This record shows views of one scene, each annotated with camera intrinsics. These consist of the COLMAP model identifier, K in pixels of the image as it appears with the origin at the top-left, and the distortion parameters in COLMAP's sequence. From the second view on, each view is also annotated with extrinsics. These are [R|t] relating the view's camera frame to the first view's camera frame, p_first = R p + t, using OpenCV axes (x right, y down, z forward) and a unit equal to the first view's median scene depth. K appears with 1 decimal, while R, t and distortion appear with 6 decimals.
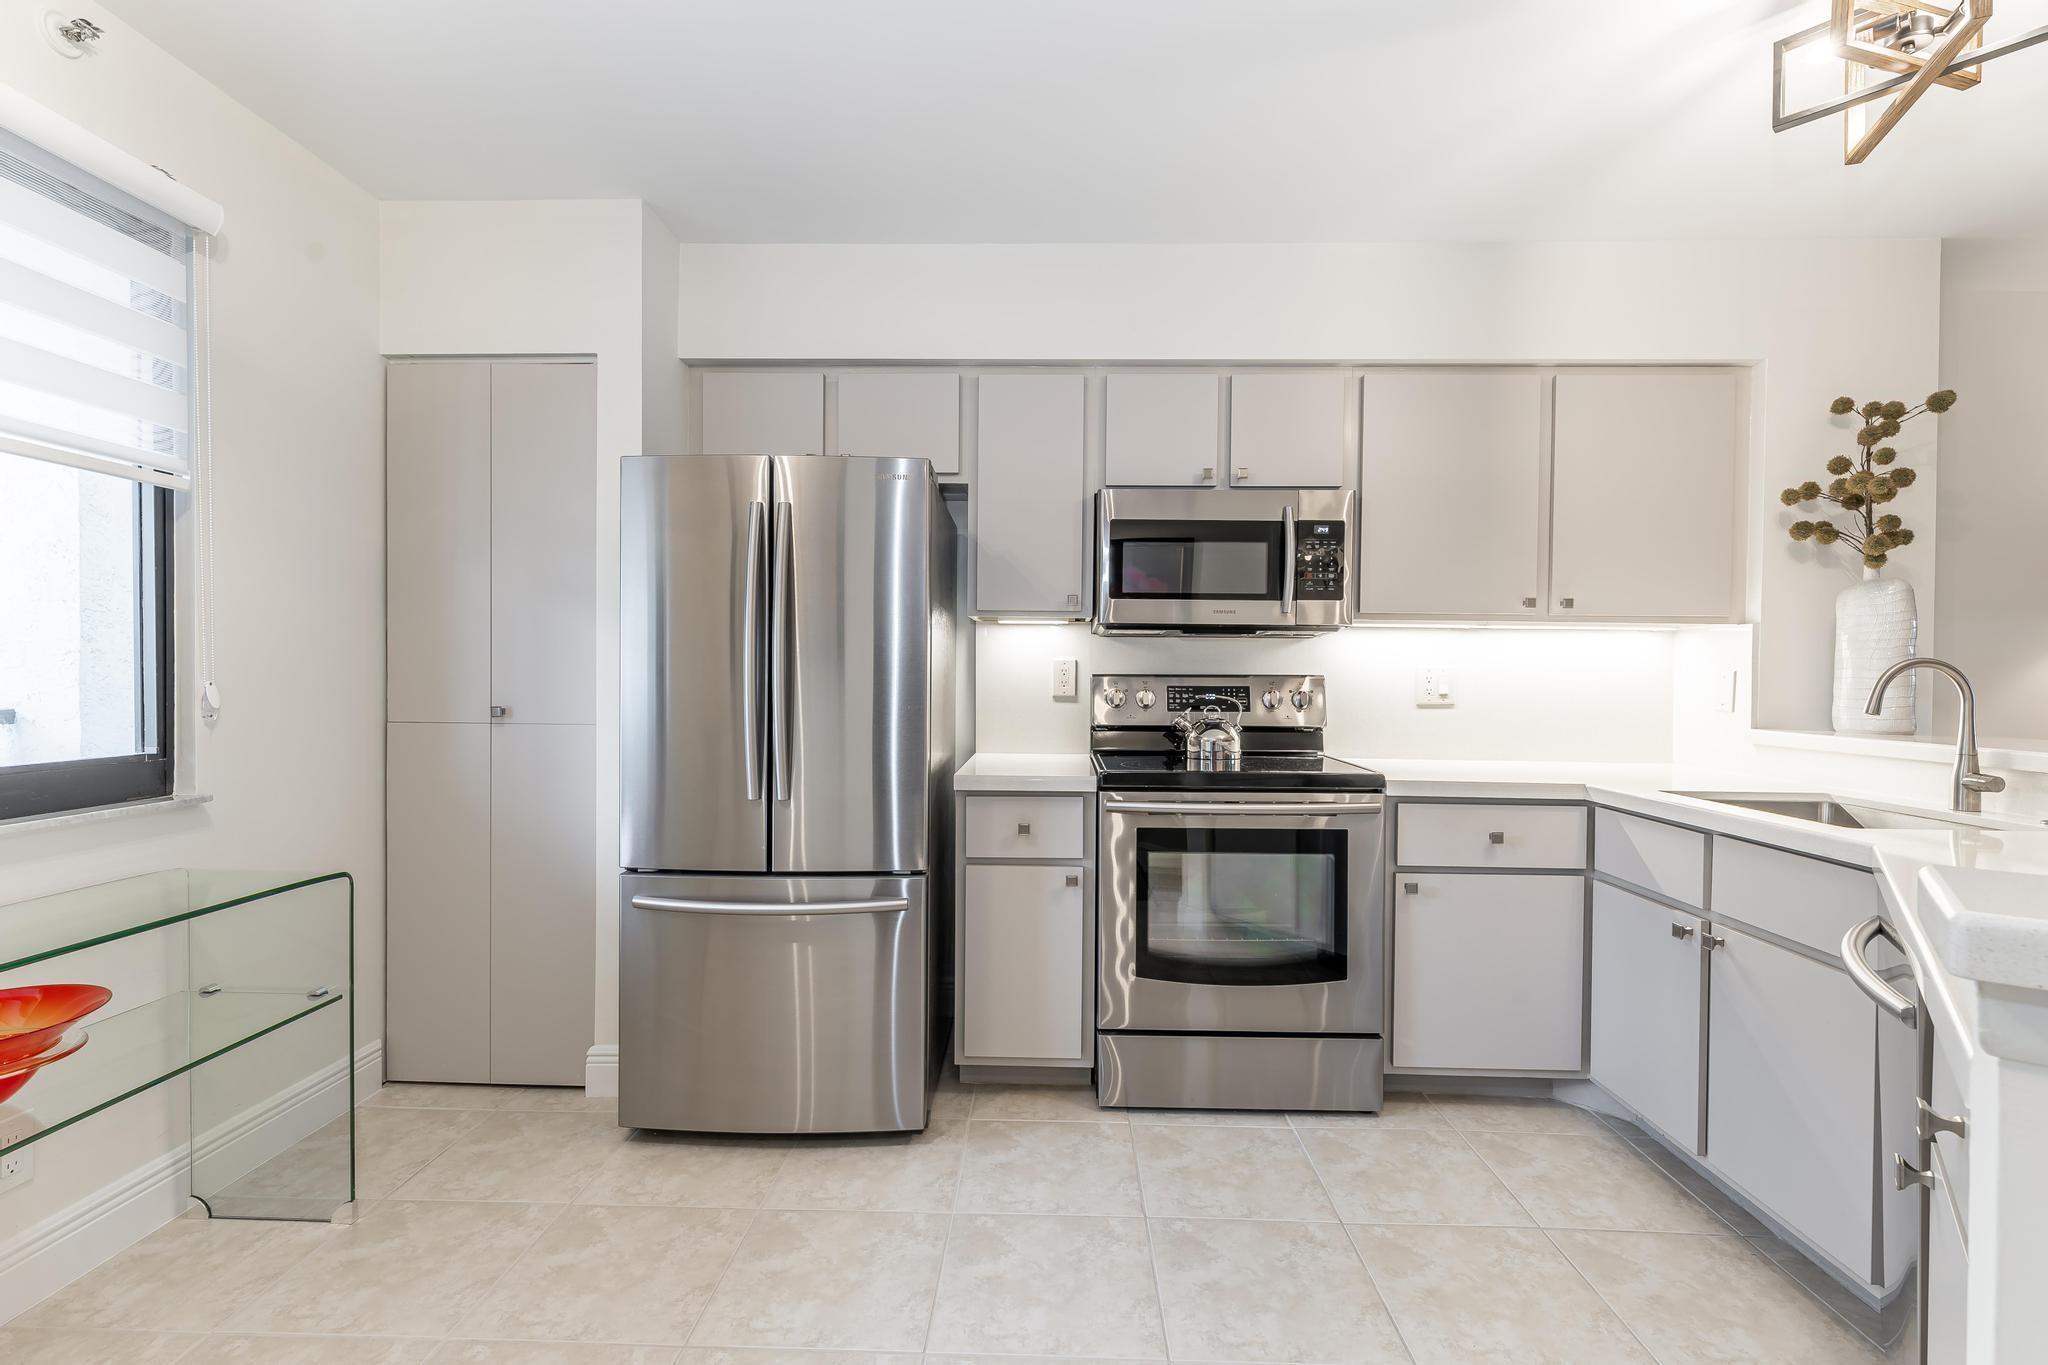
lens RADIAL K [[931.8, 0, 1033.9], [0, 931.8, 684.1], [0, 0, 1]] dist [0.002095, -0.000215]
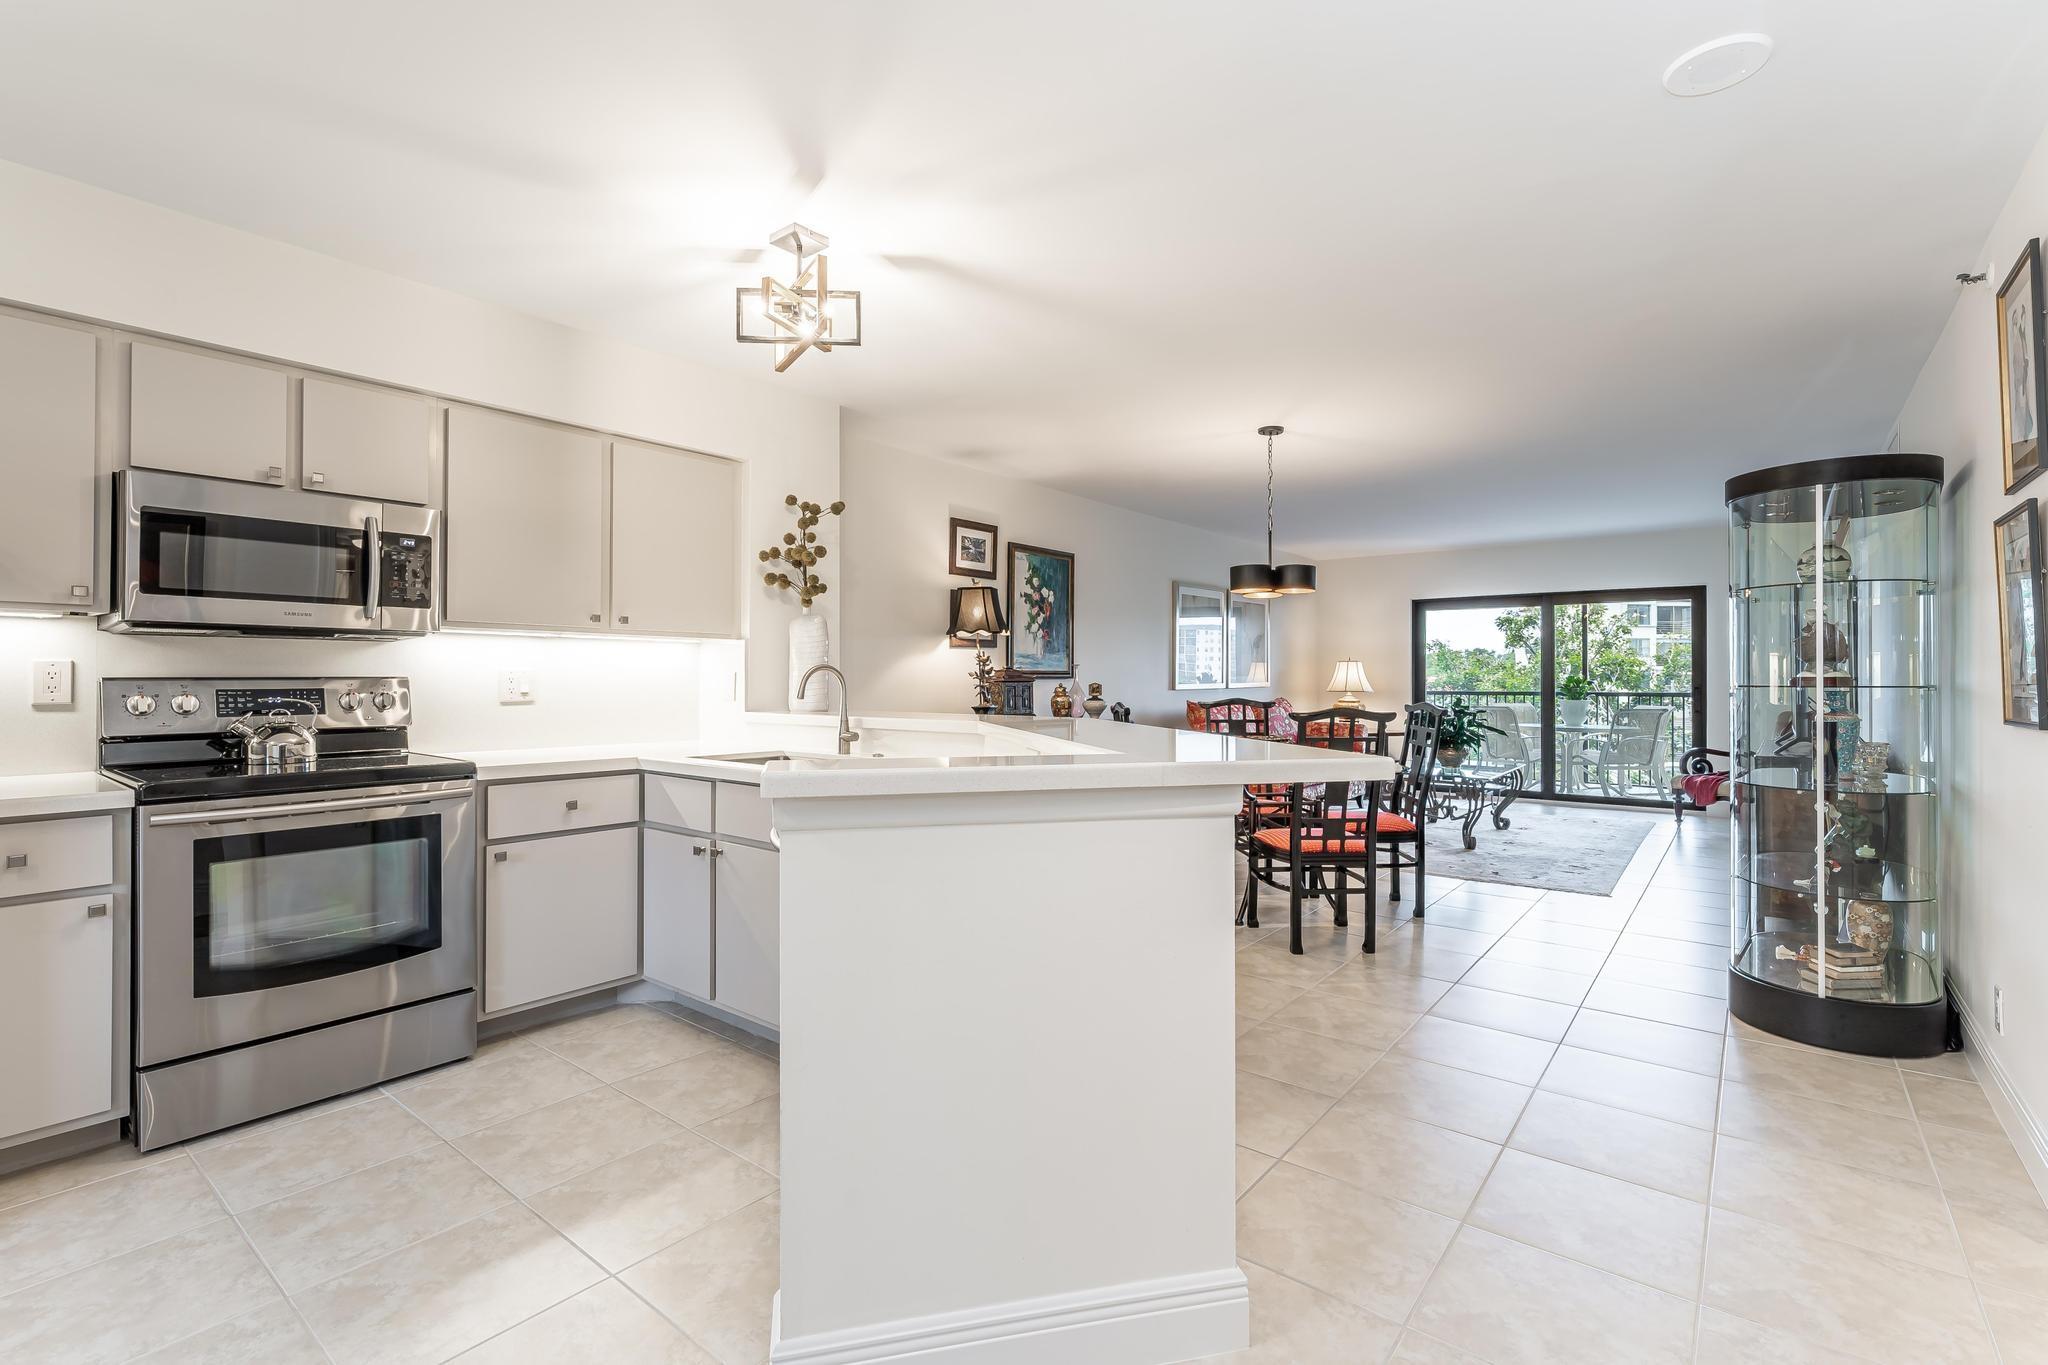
lens RADIAL K [[921.0, 0, 1024.1], [0, 921.0, 674.5], [0, 0, 1]] dist [0.000008, -0.000829]
pose [[0.603858, -0.004688, 0.797078, -0.121237], [0.012961, 0.999908, -0.003937, 0.001065], [-0.796987, 0.012708, 0.603863, -0.231699]]
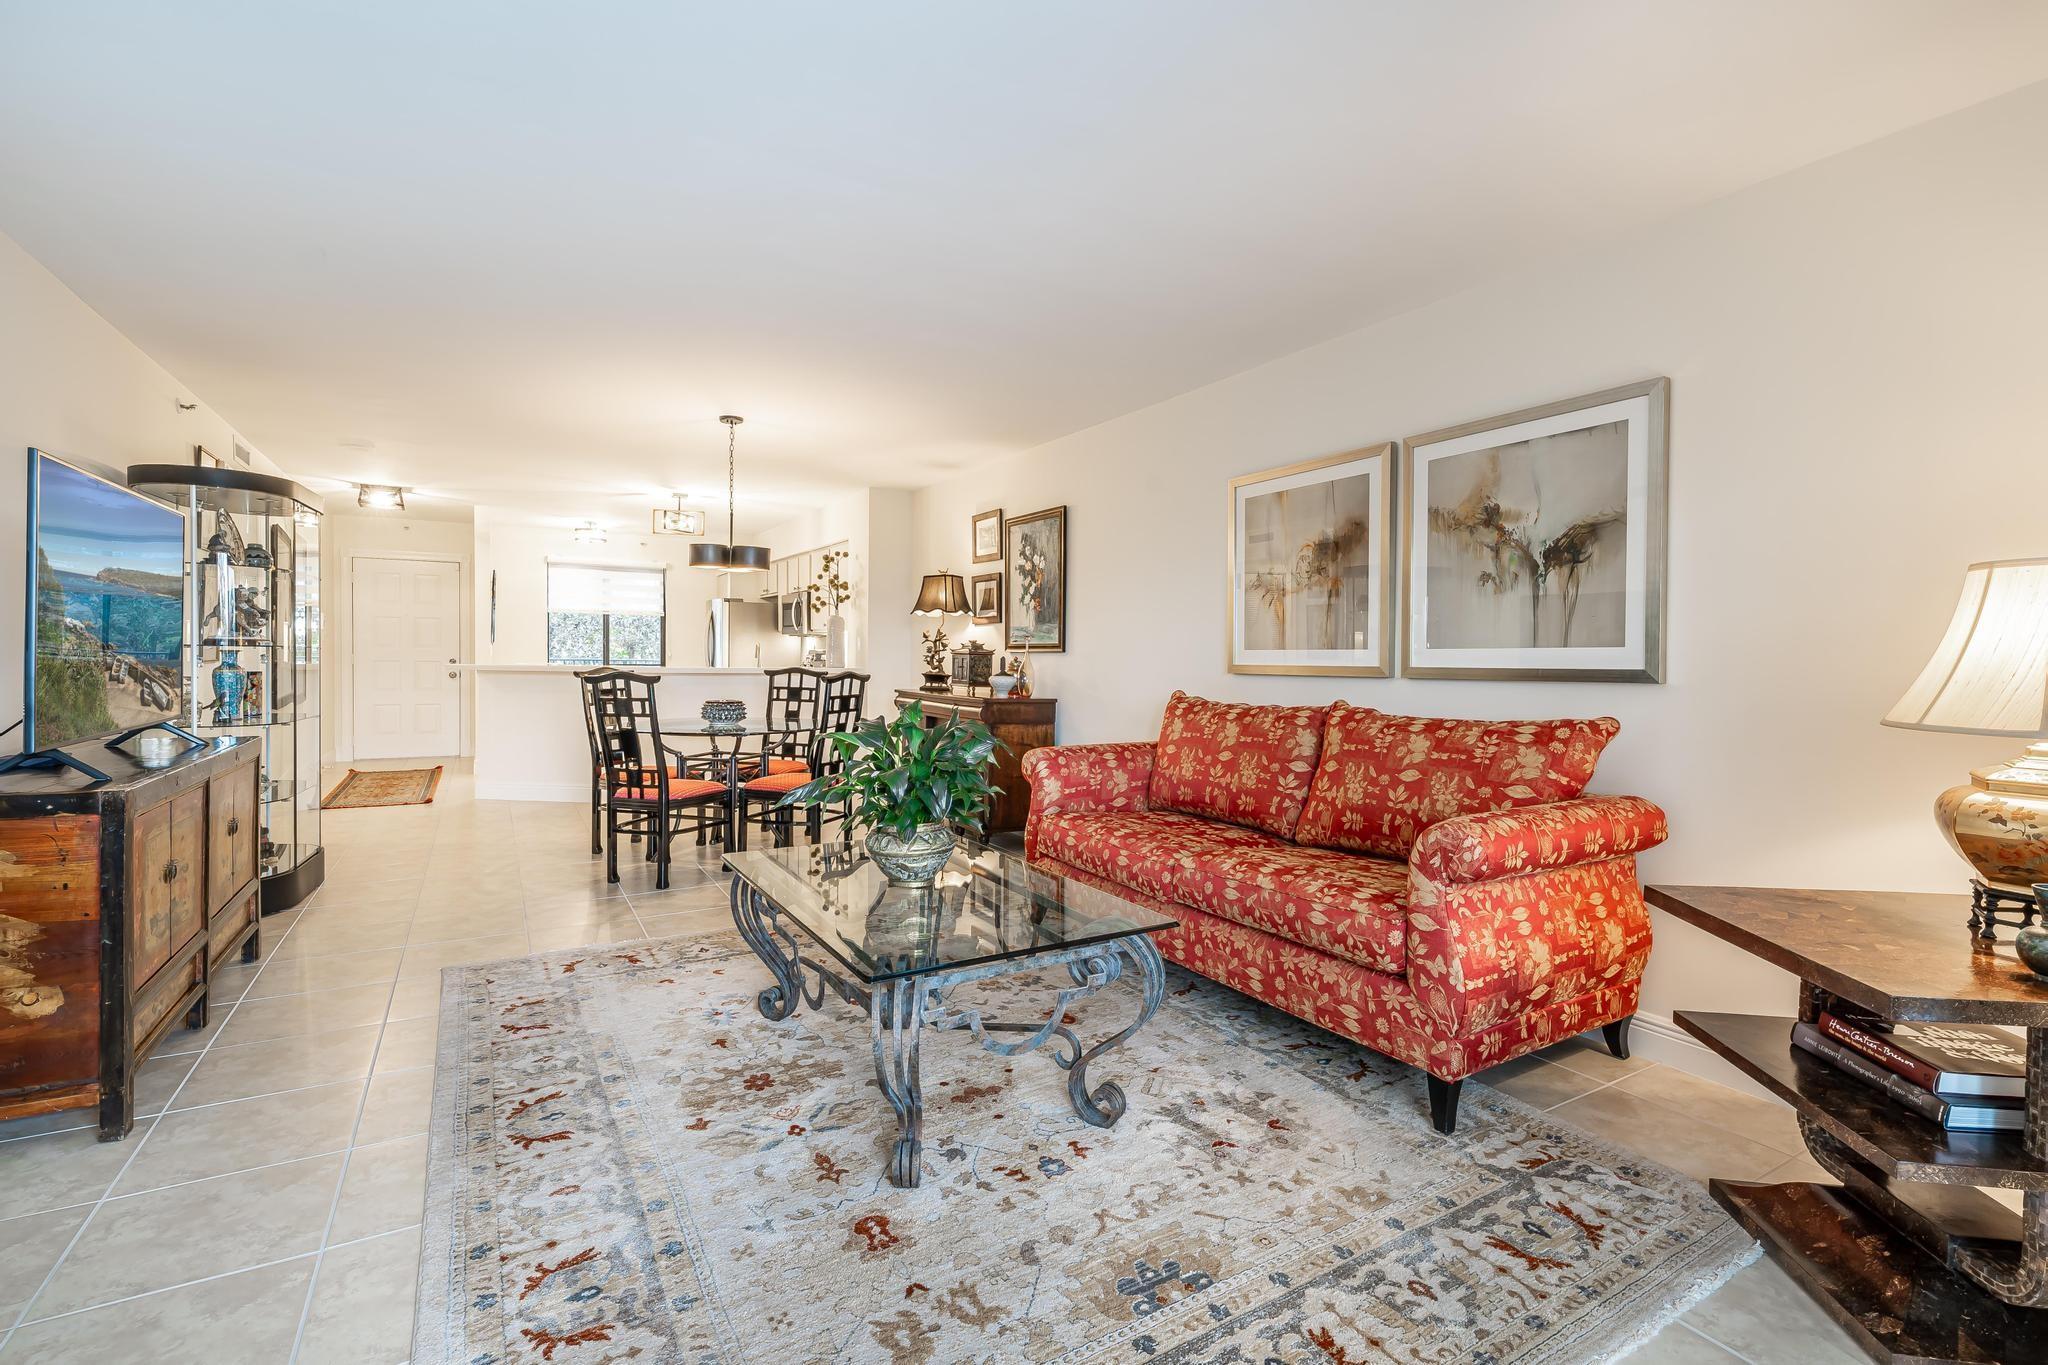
lens RADIAL K [[921.0, 0, 1024.1], [0, 921.0, 674.5], [0, 0, 1]] dist [0.000008, -0.000829]
pose [[0.525241, 0.016989, -0.850784, 3.720699], [-0.019580, 0.999777, 0.007876, 0.040305], [0.850728, 0.012521, 0.525456, -0.023775]]
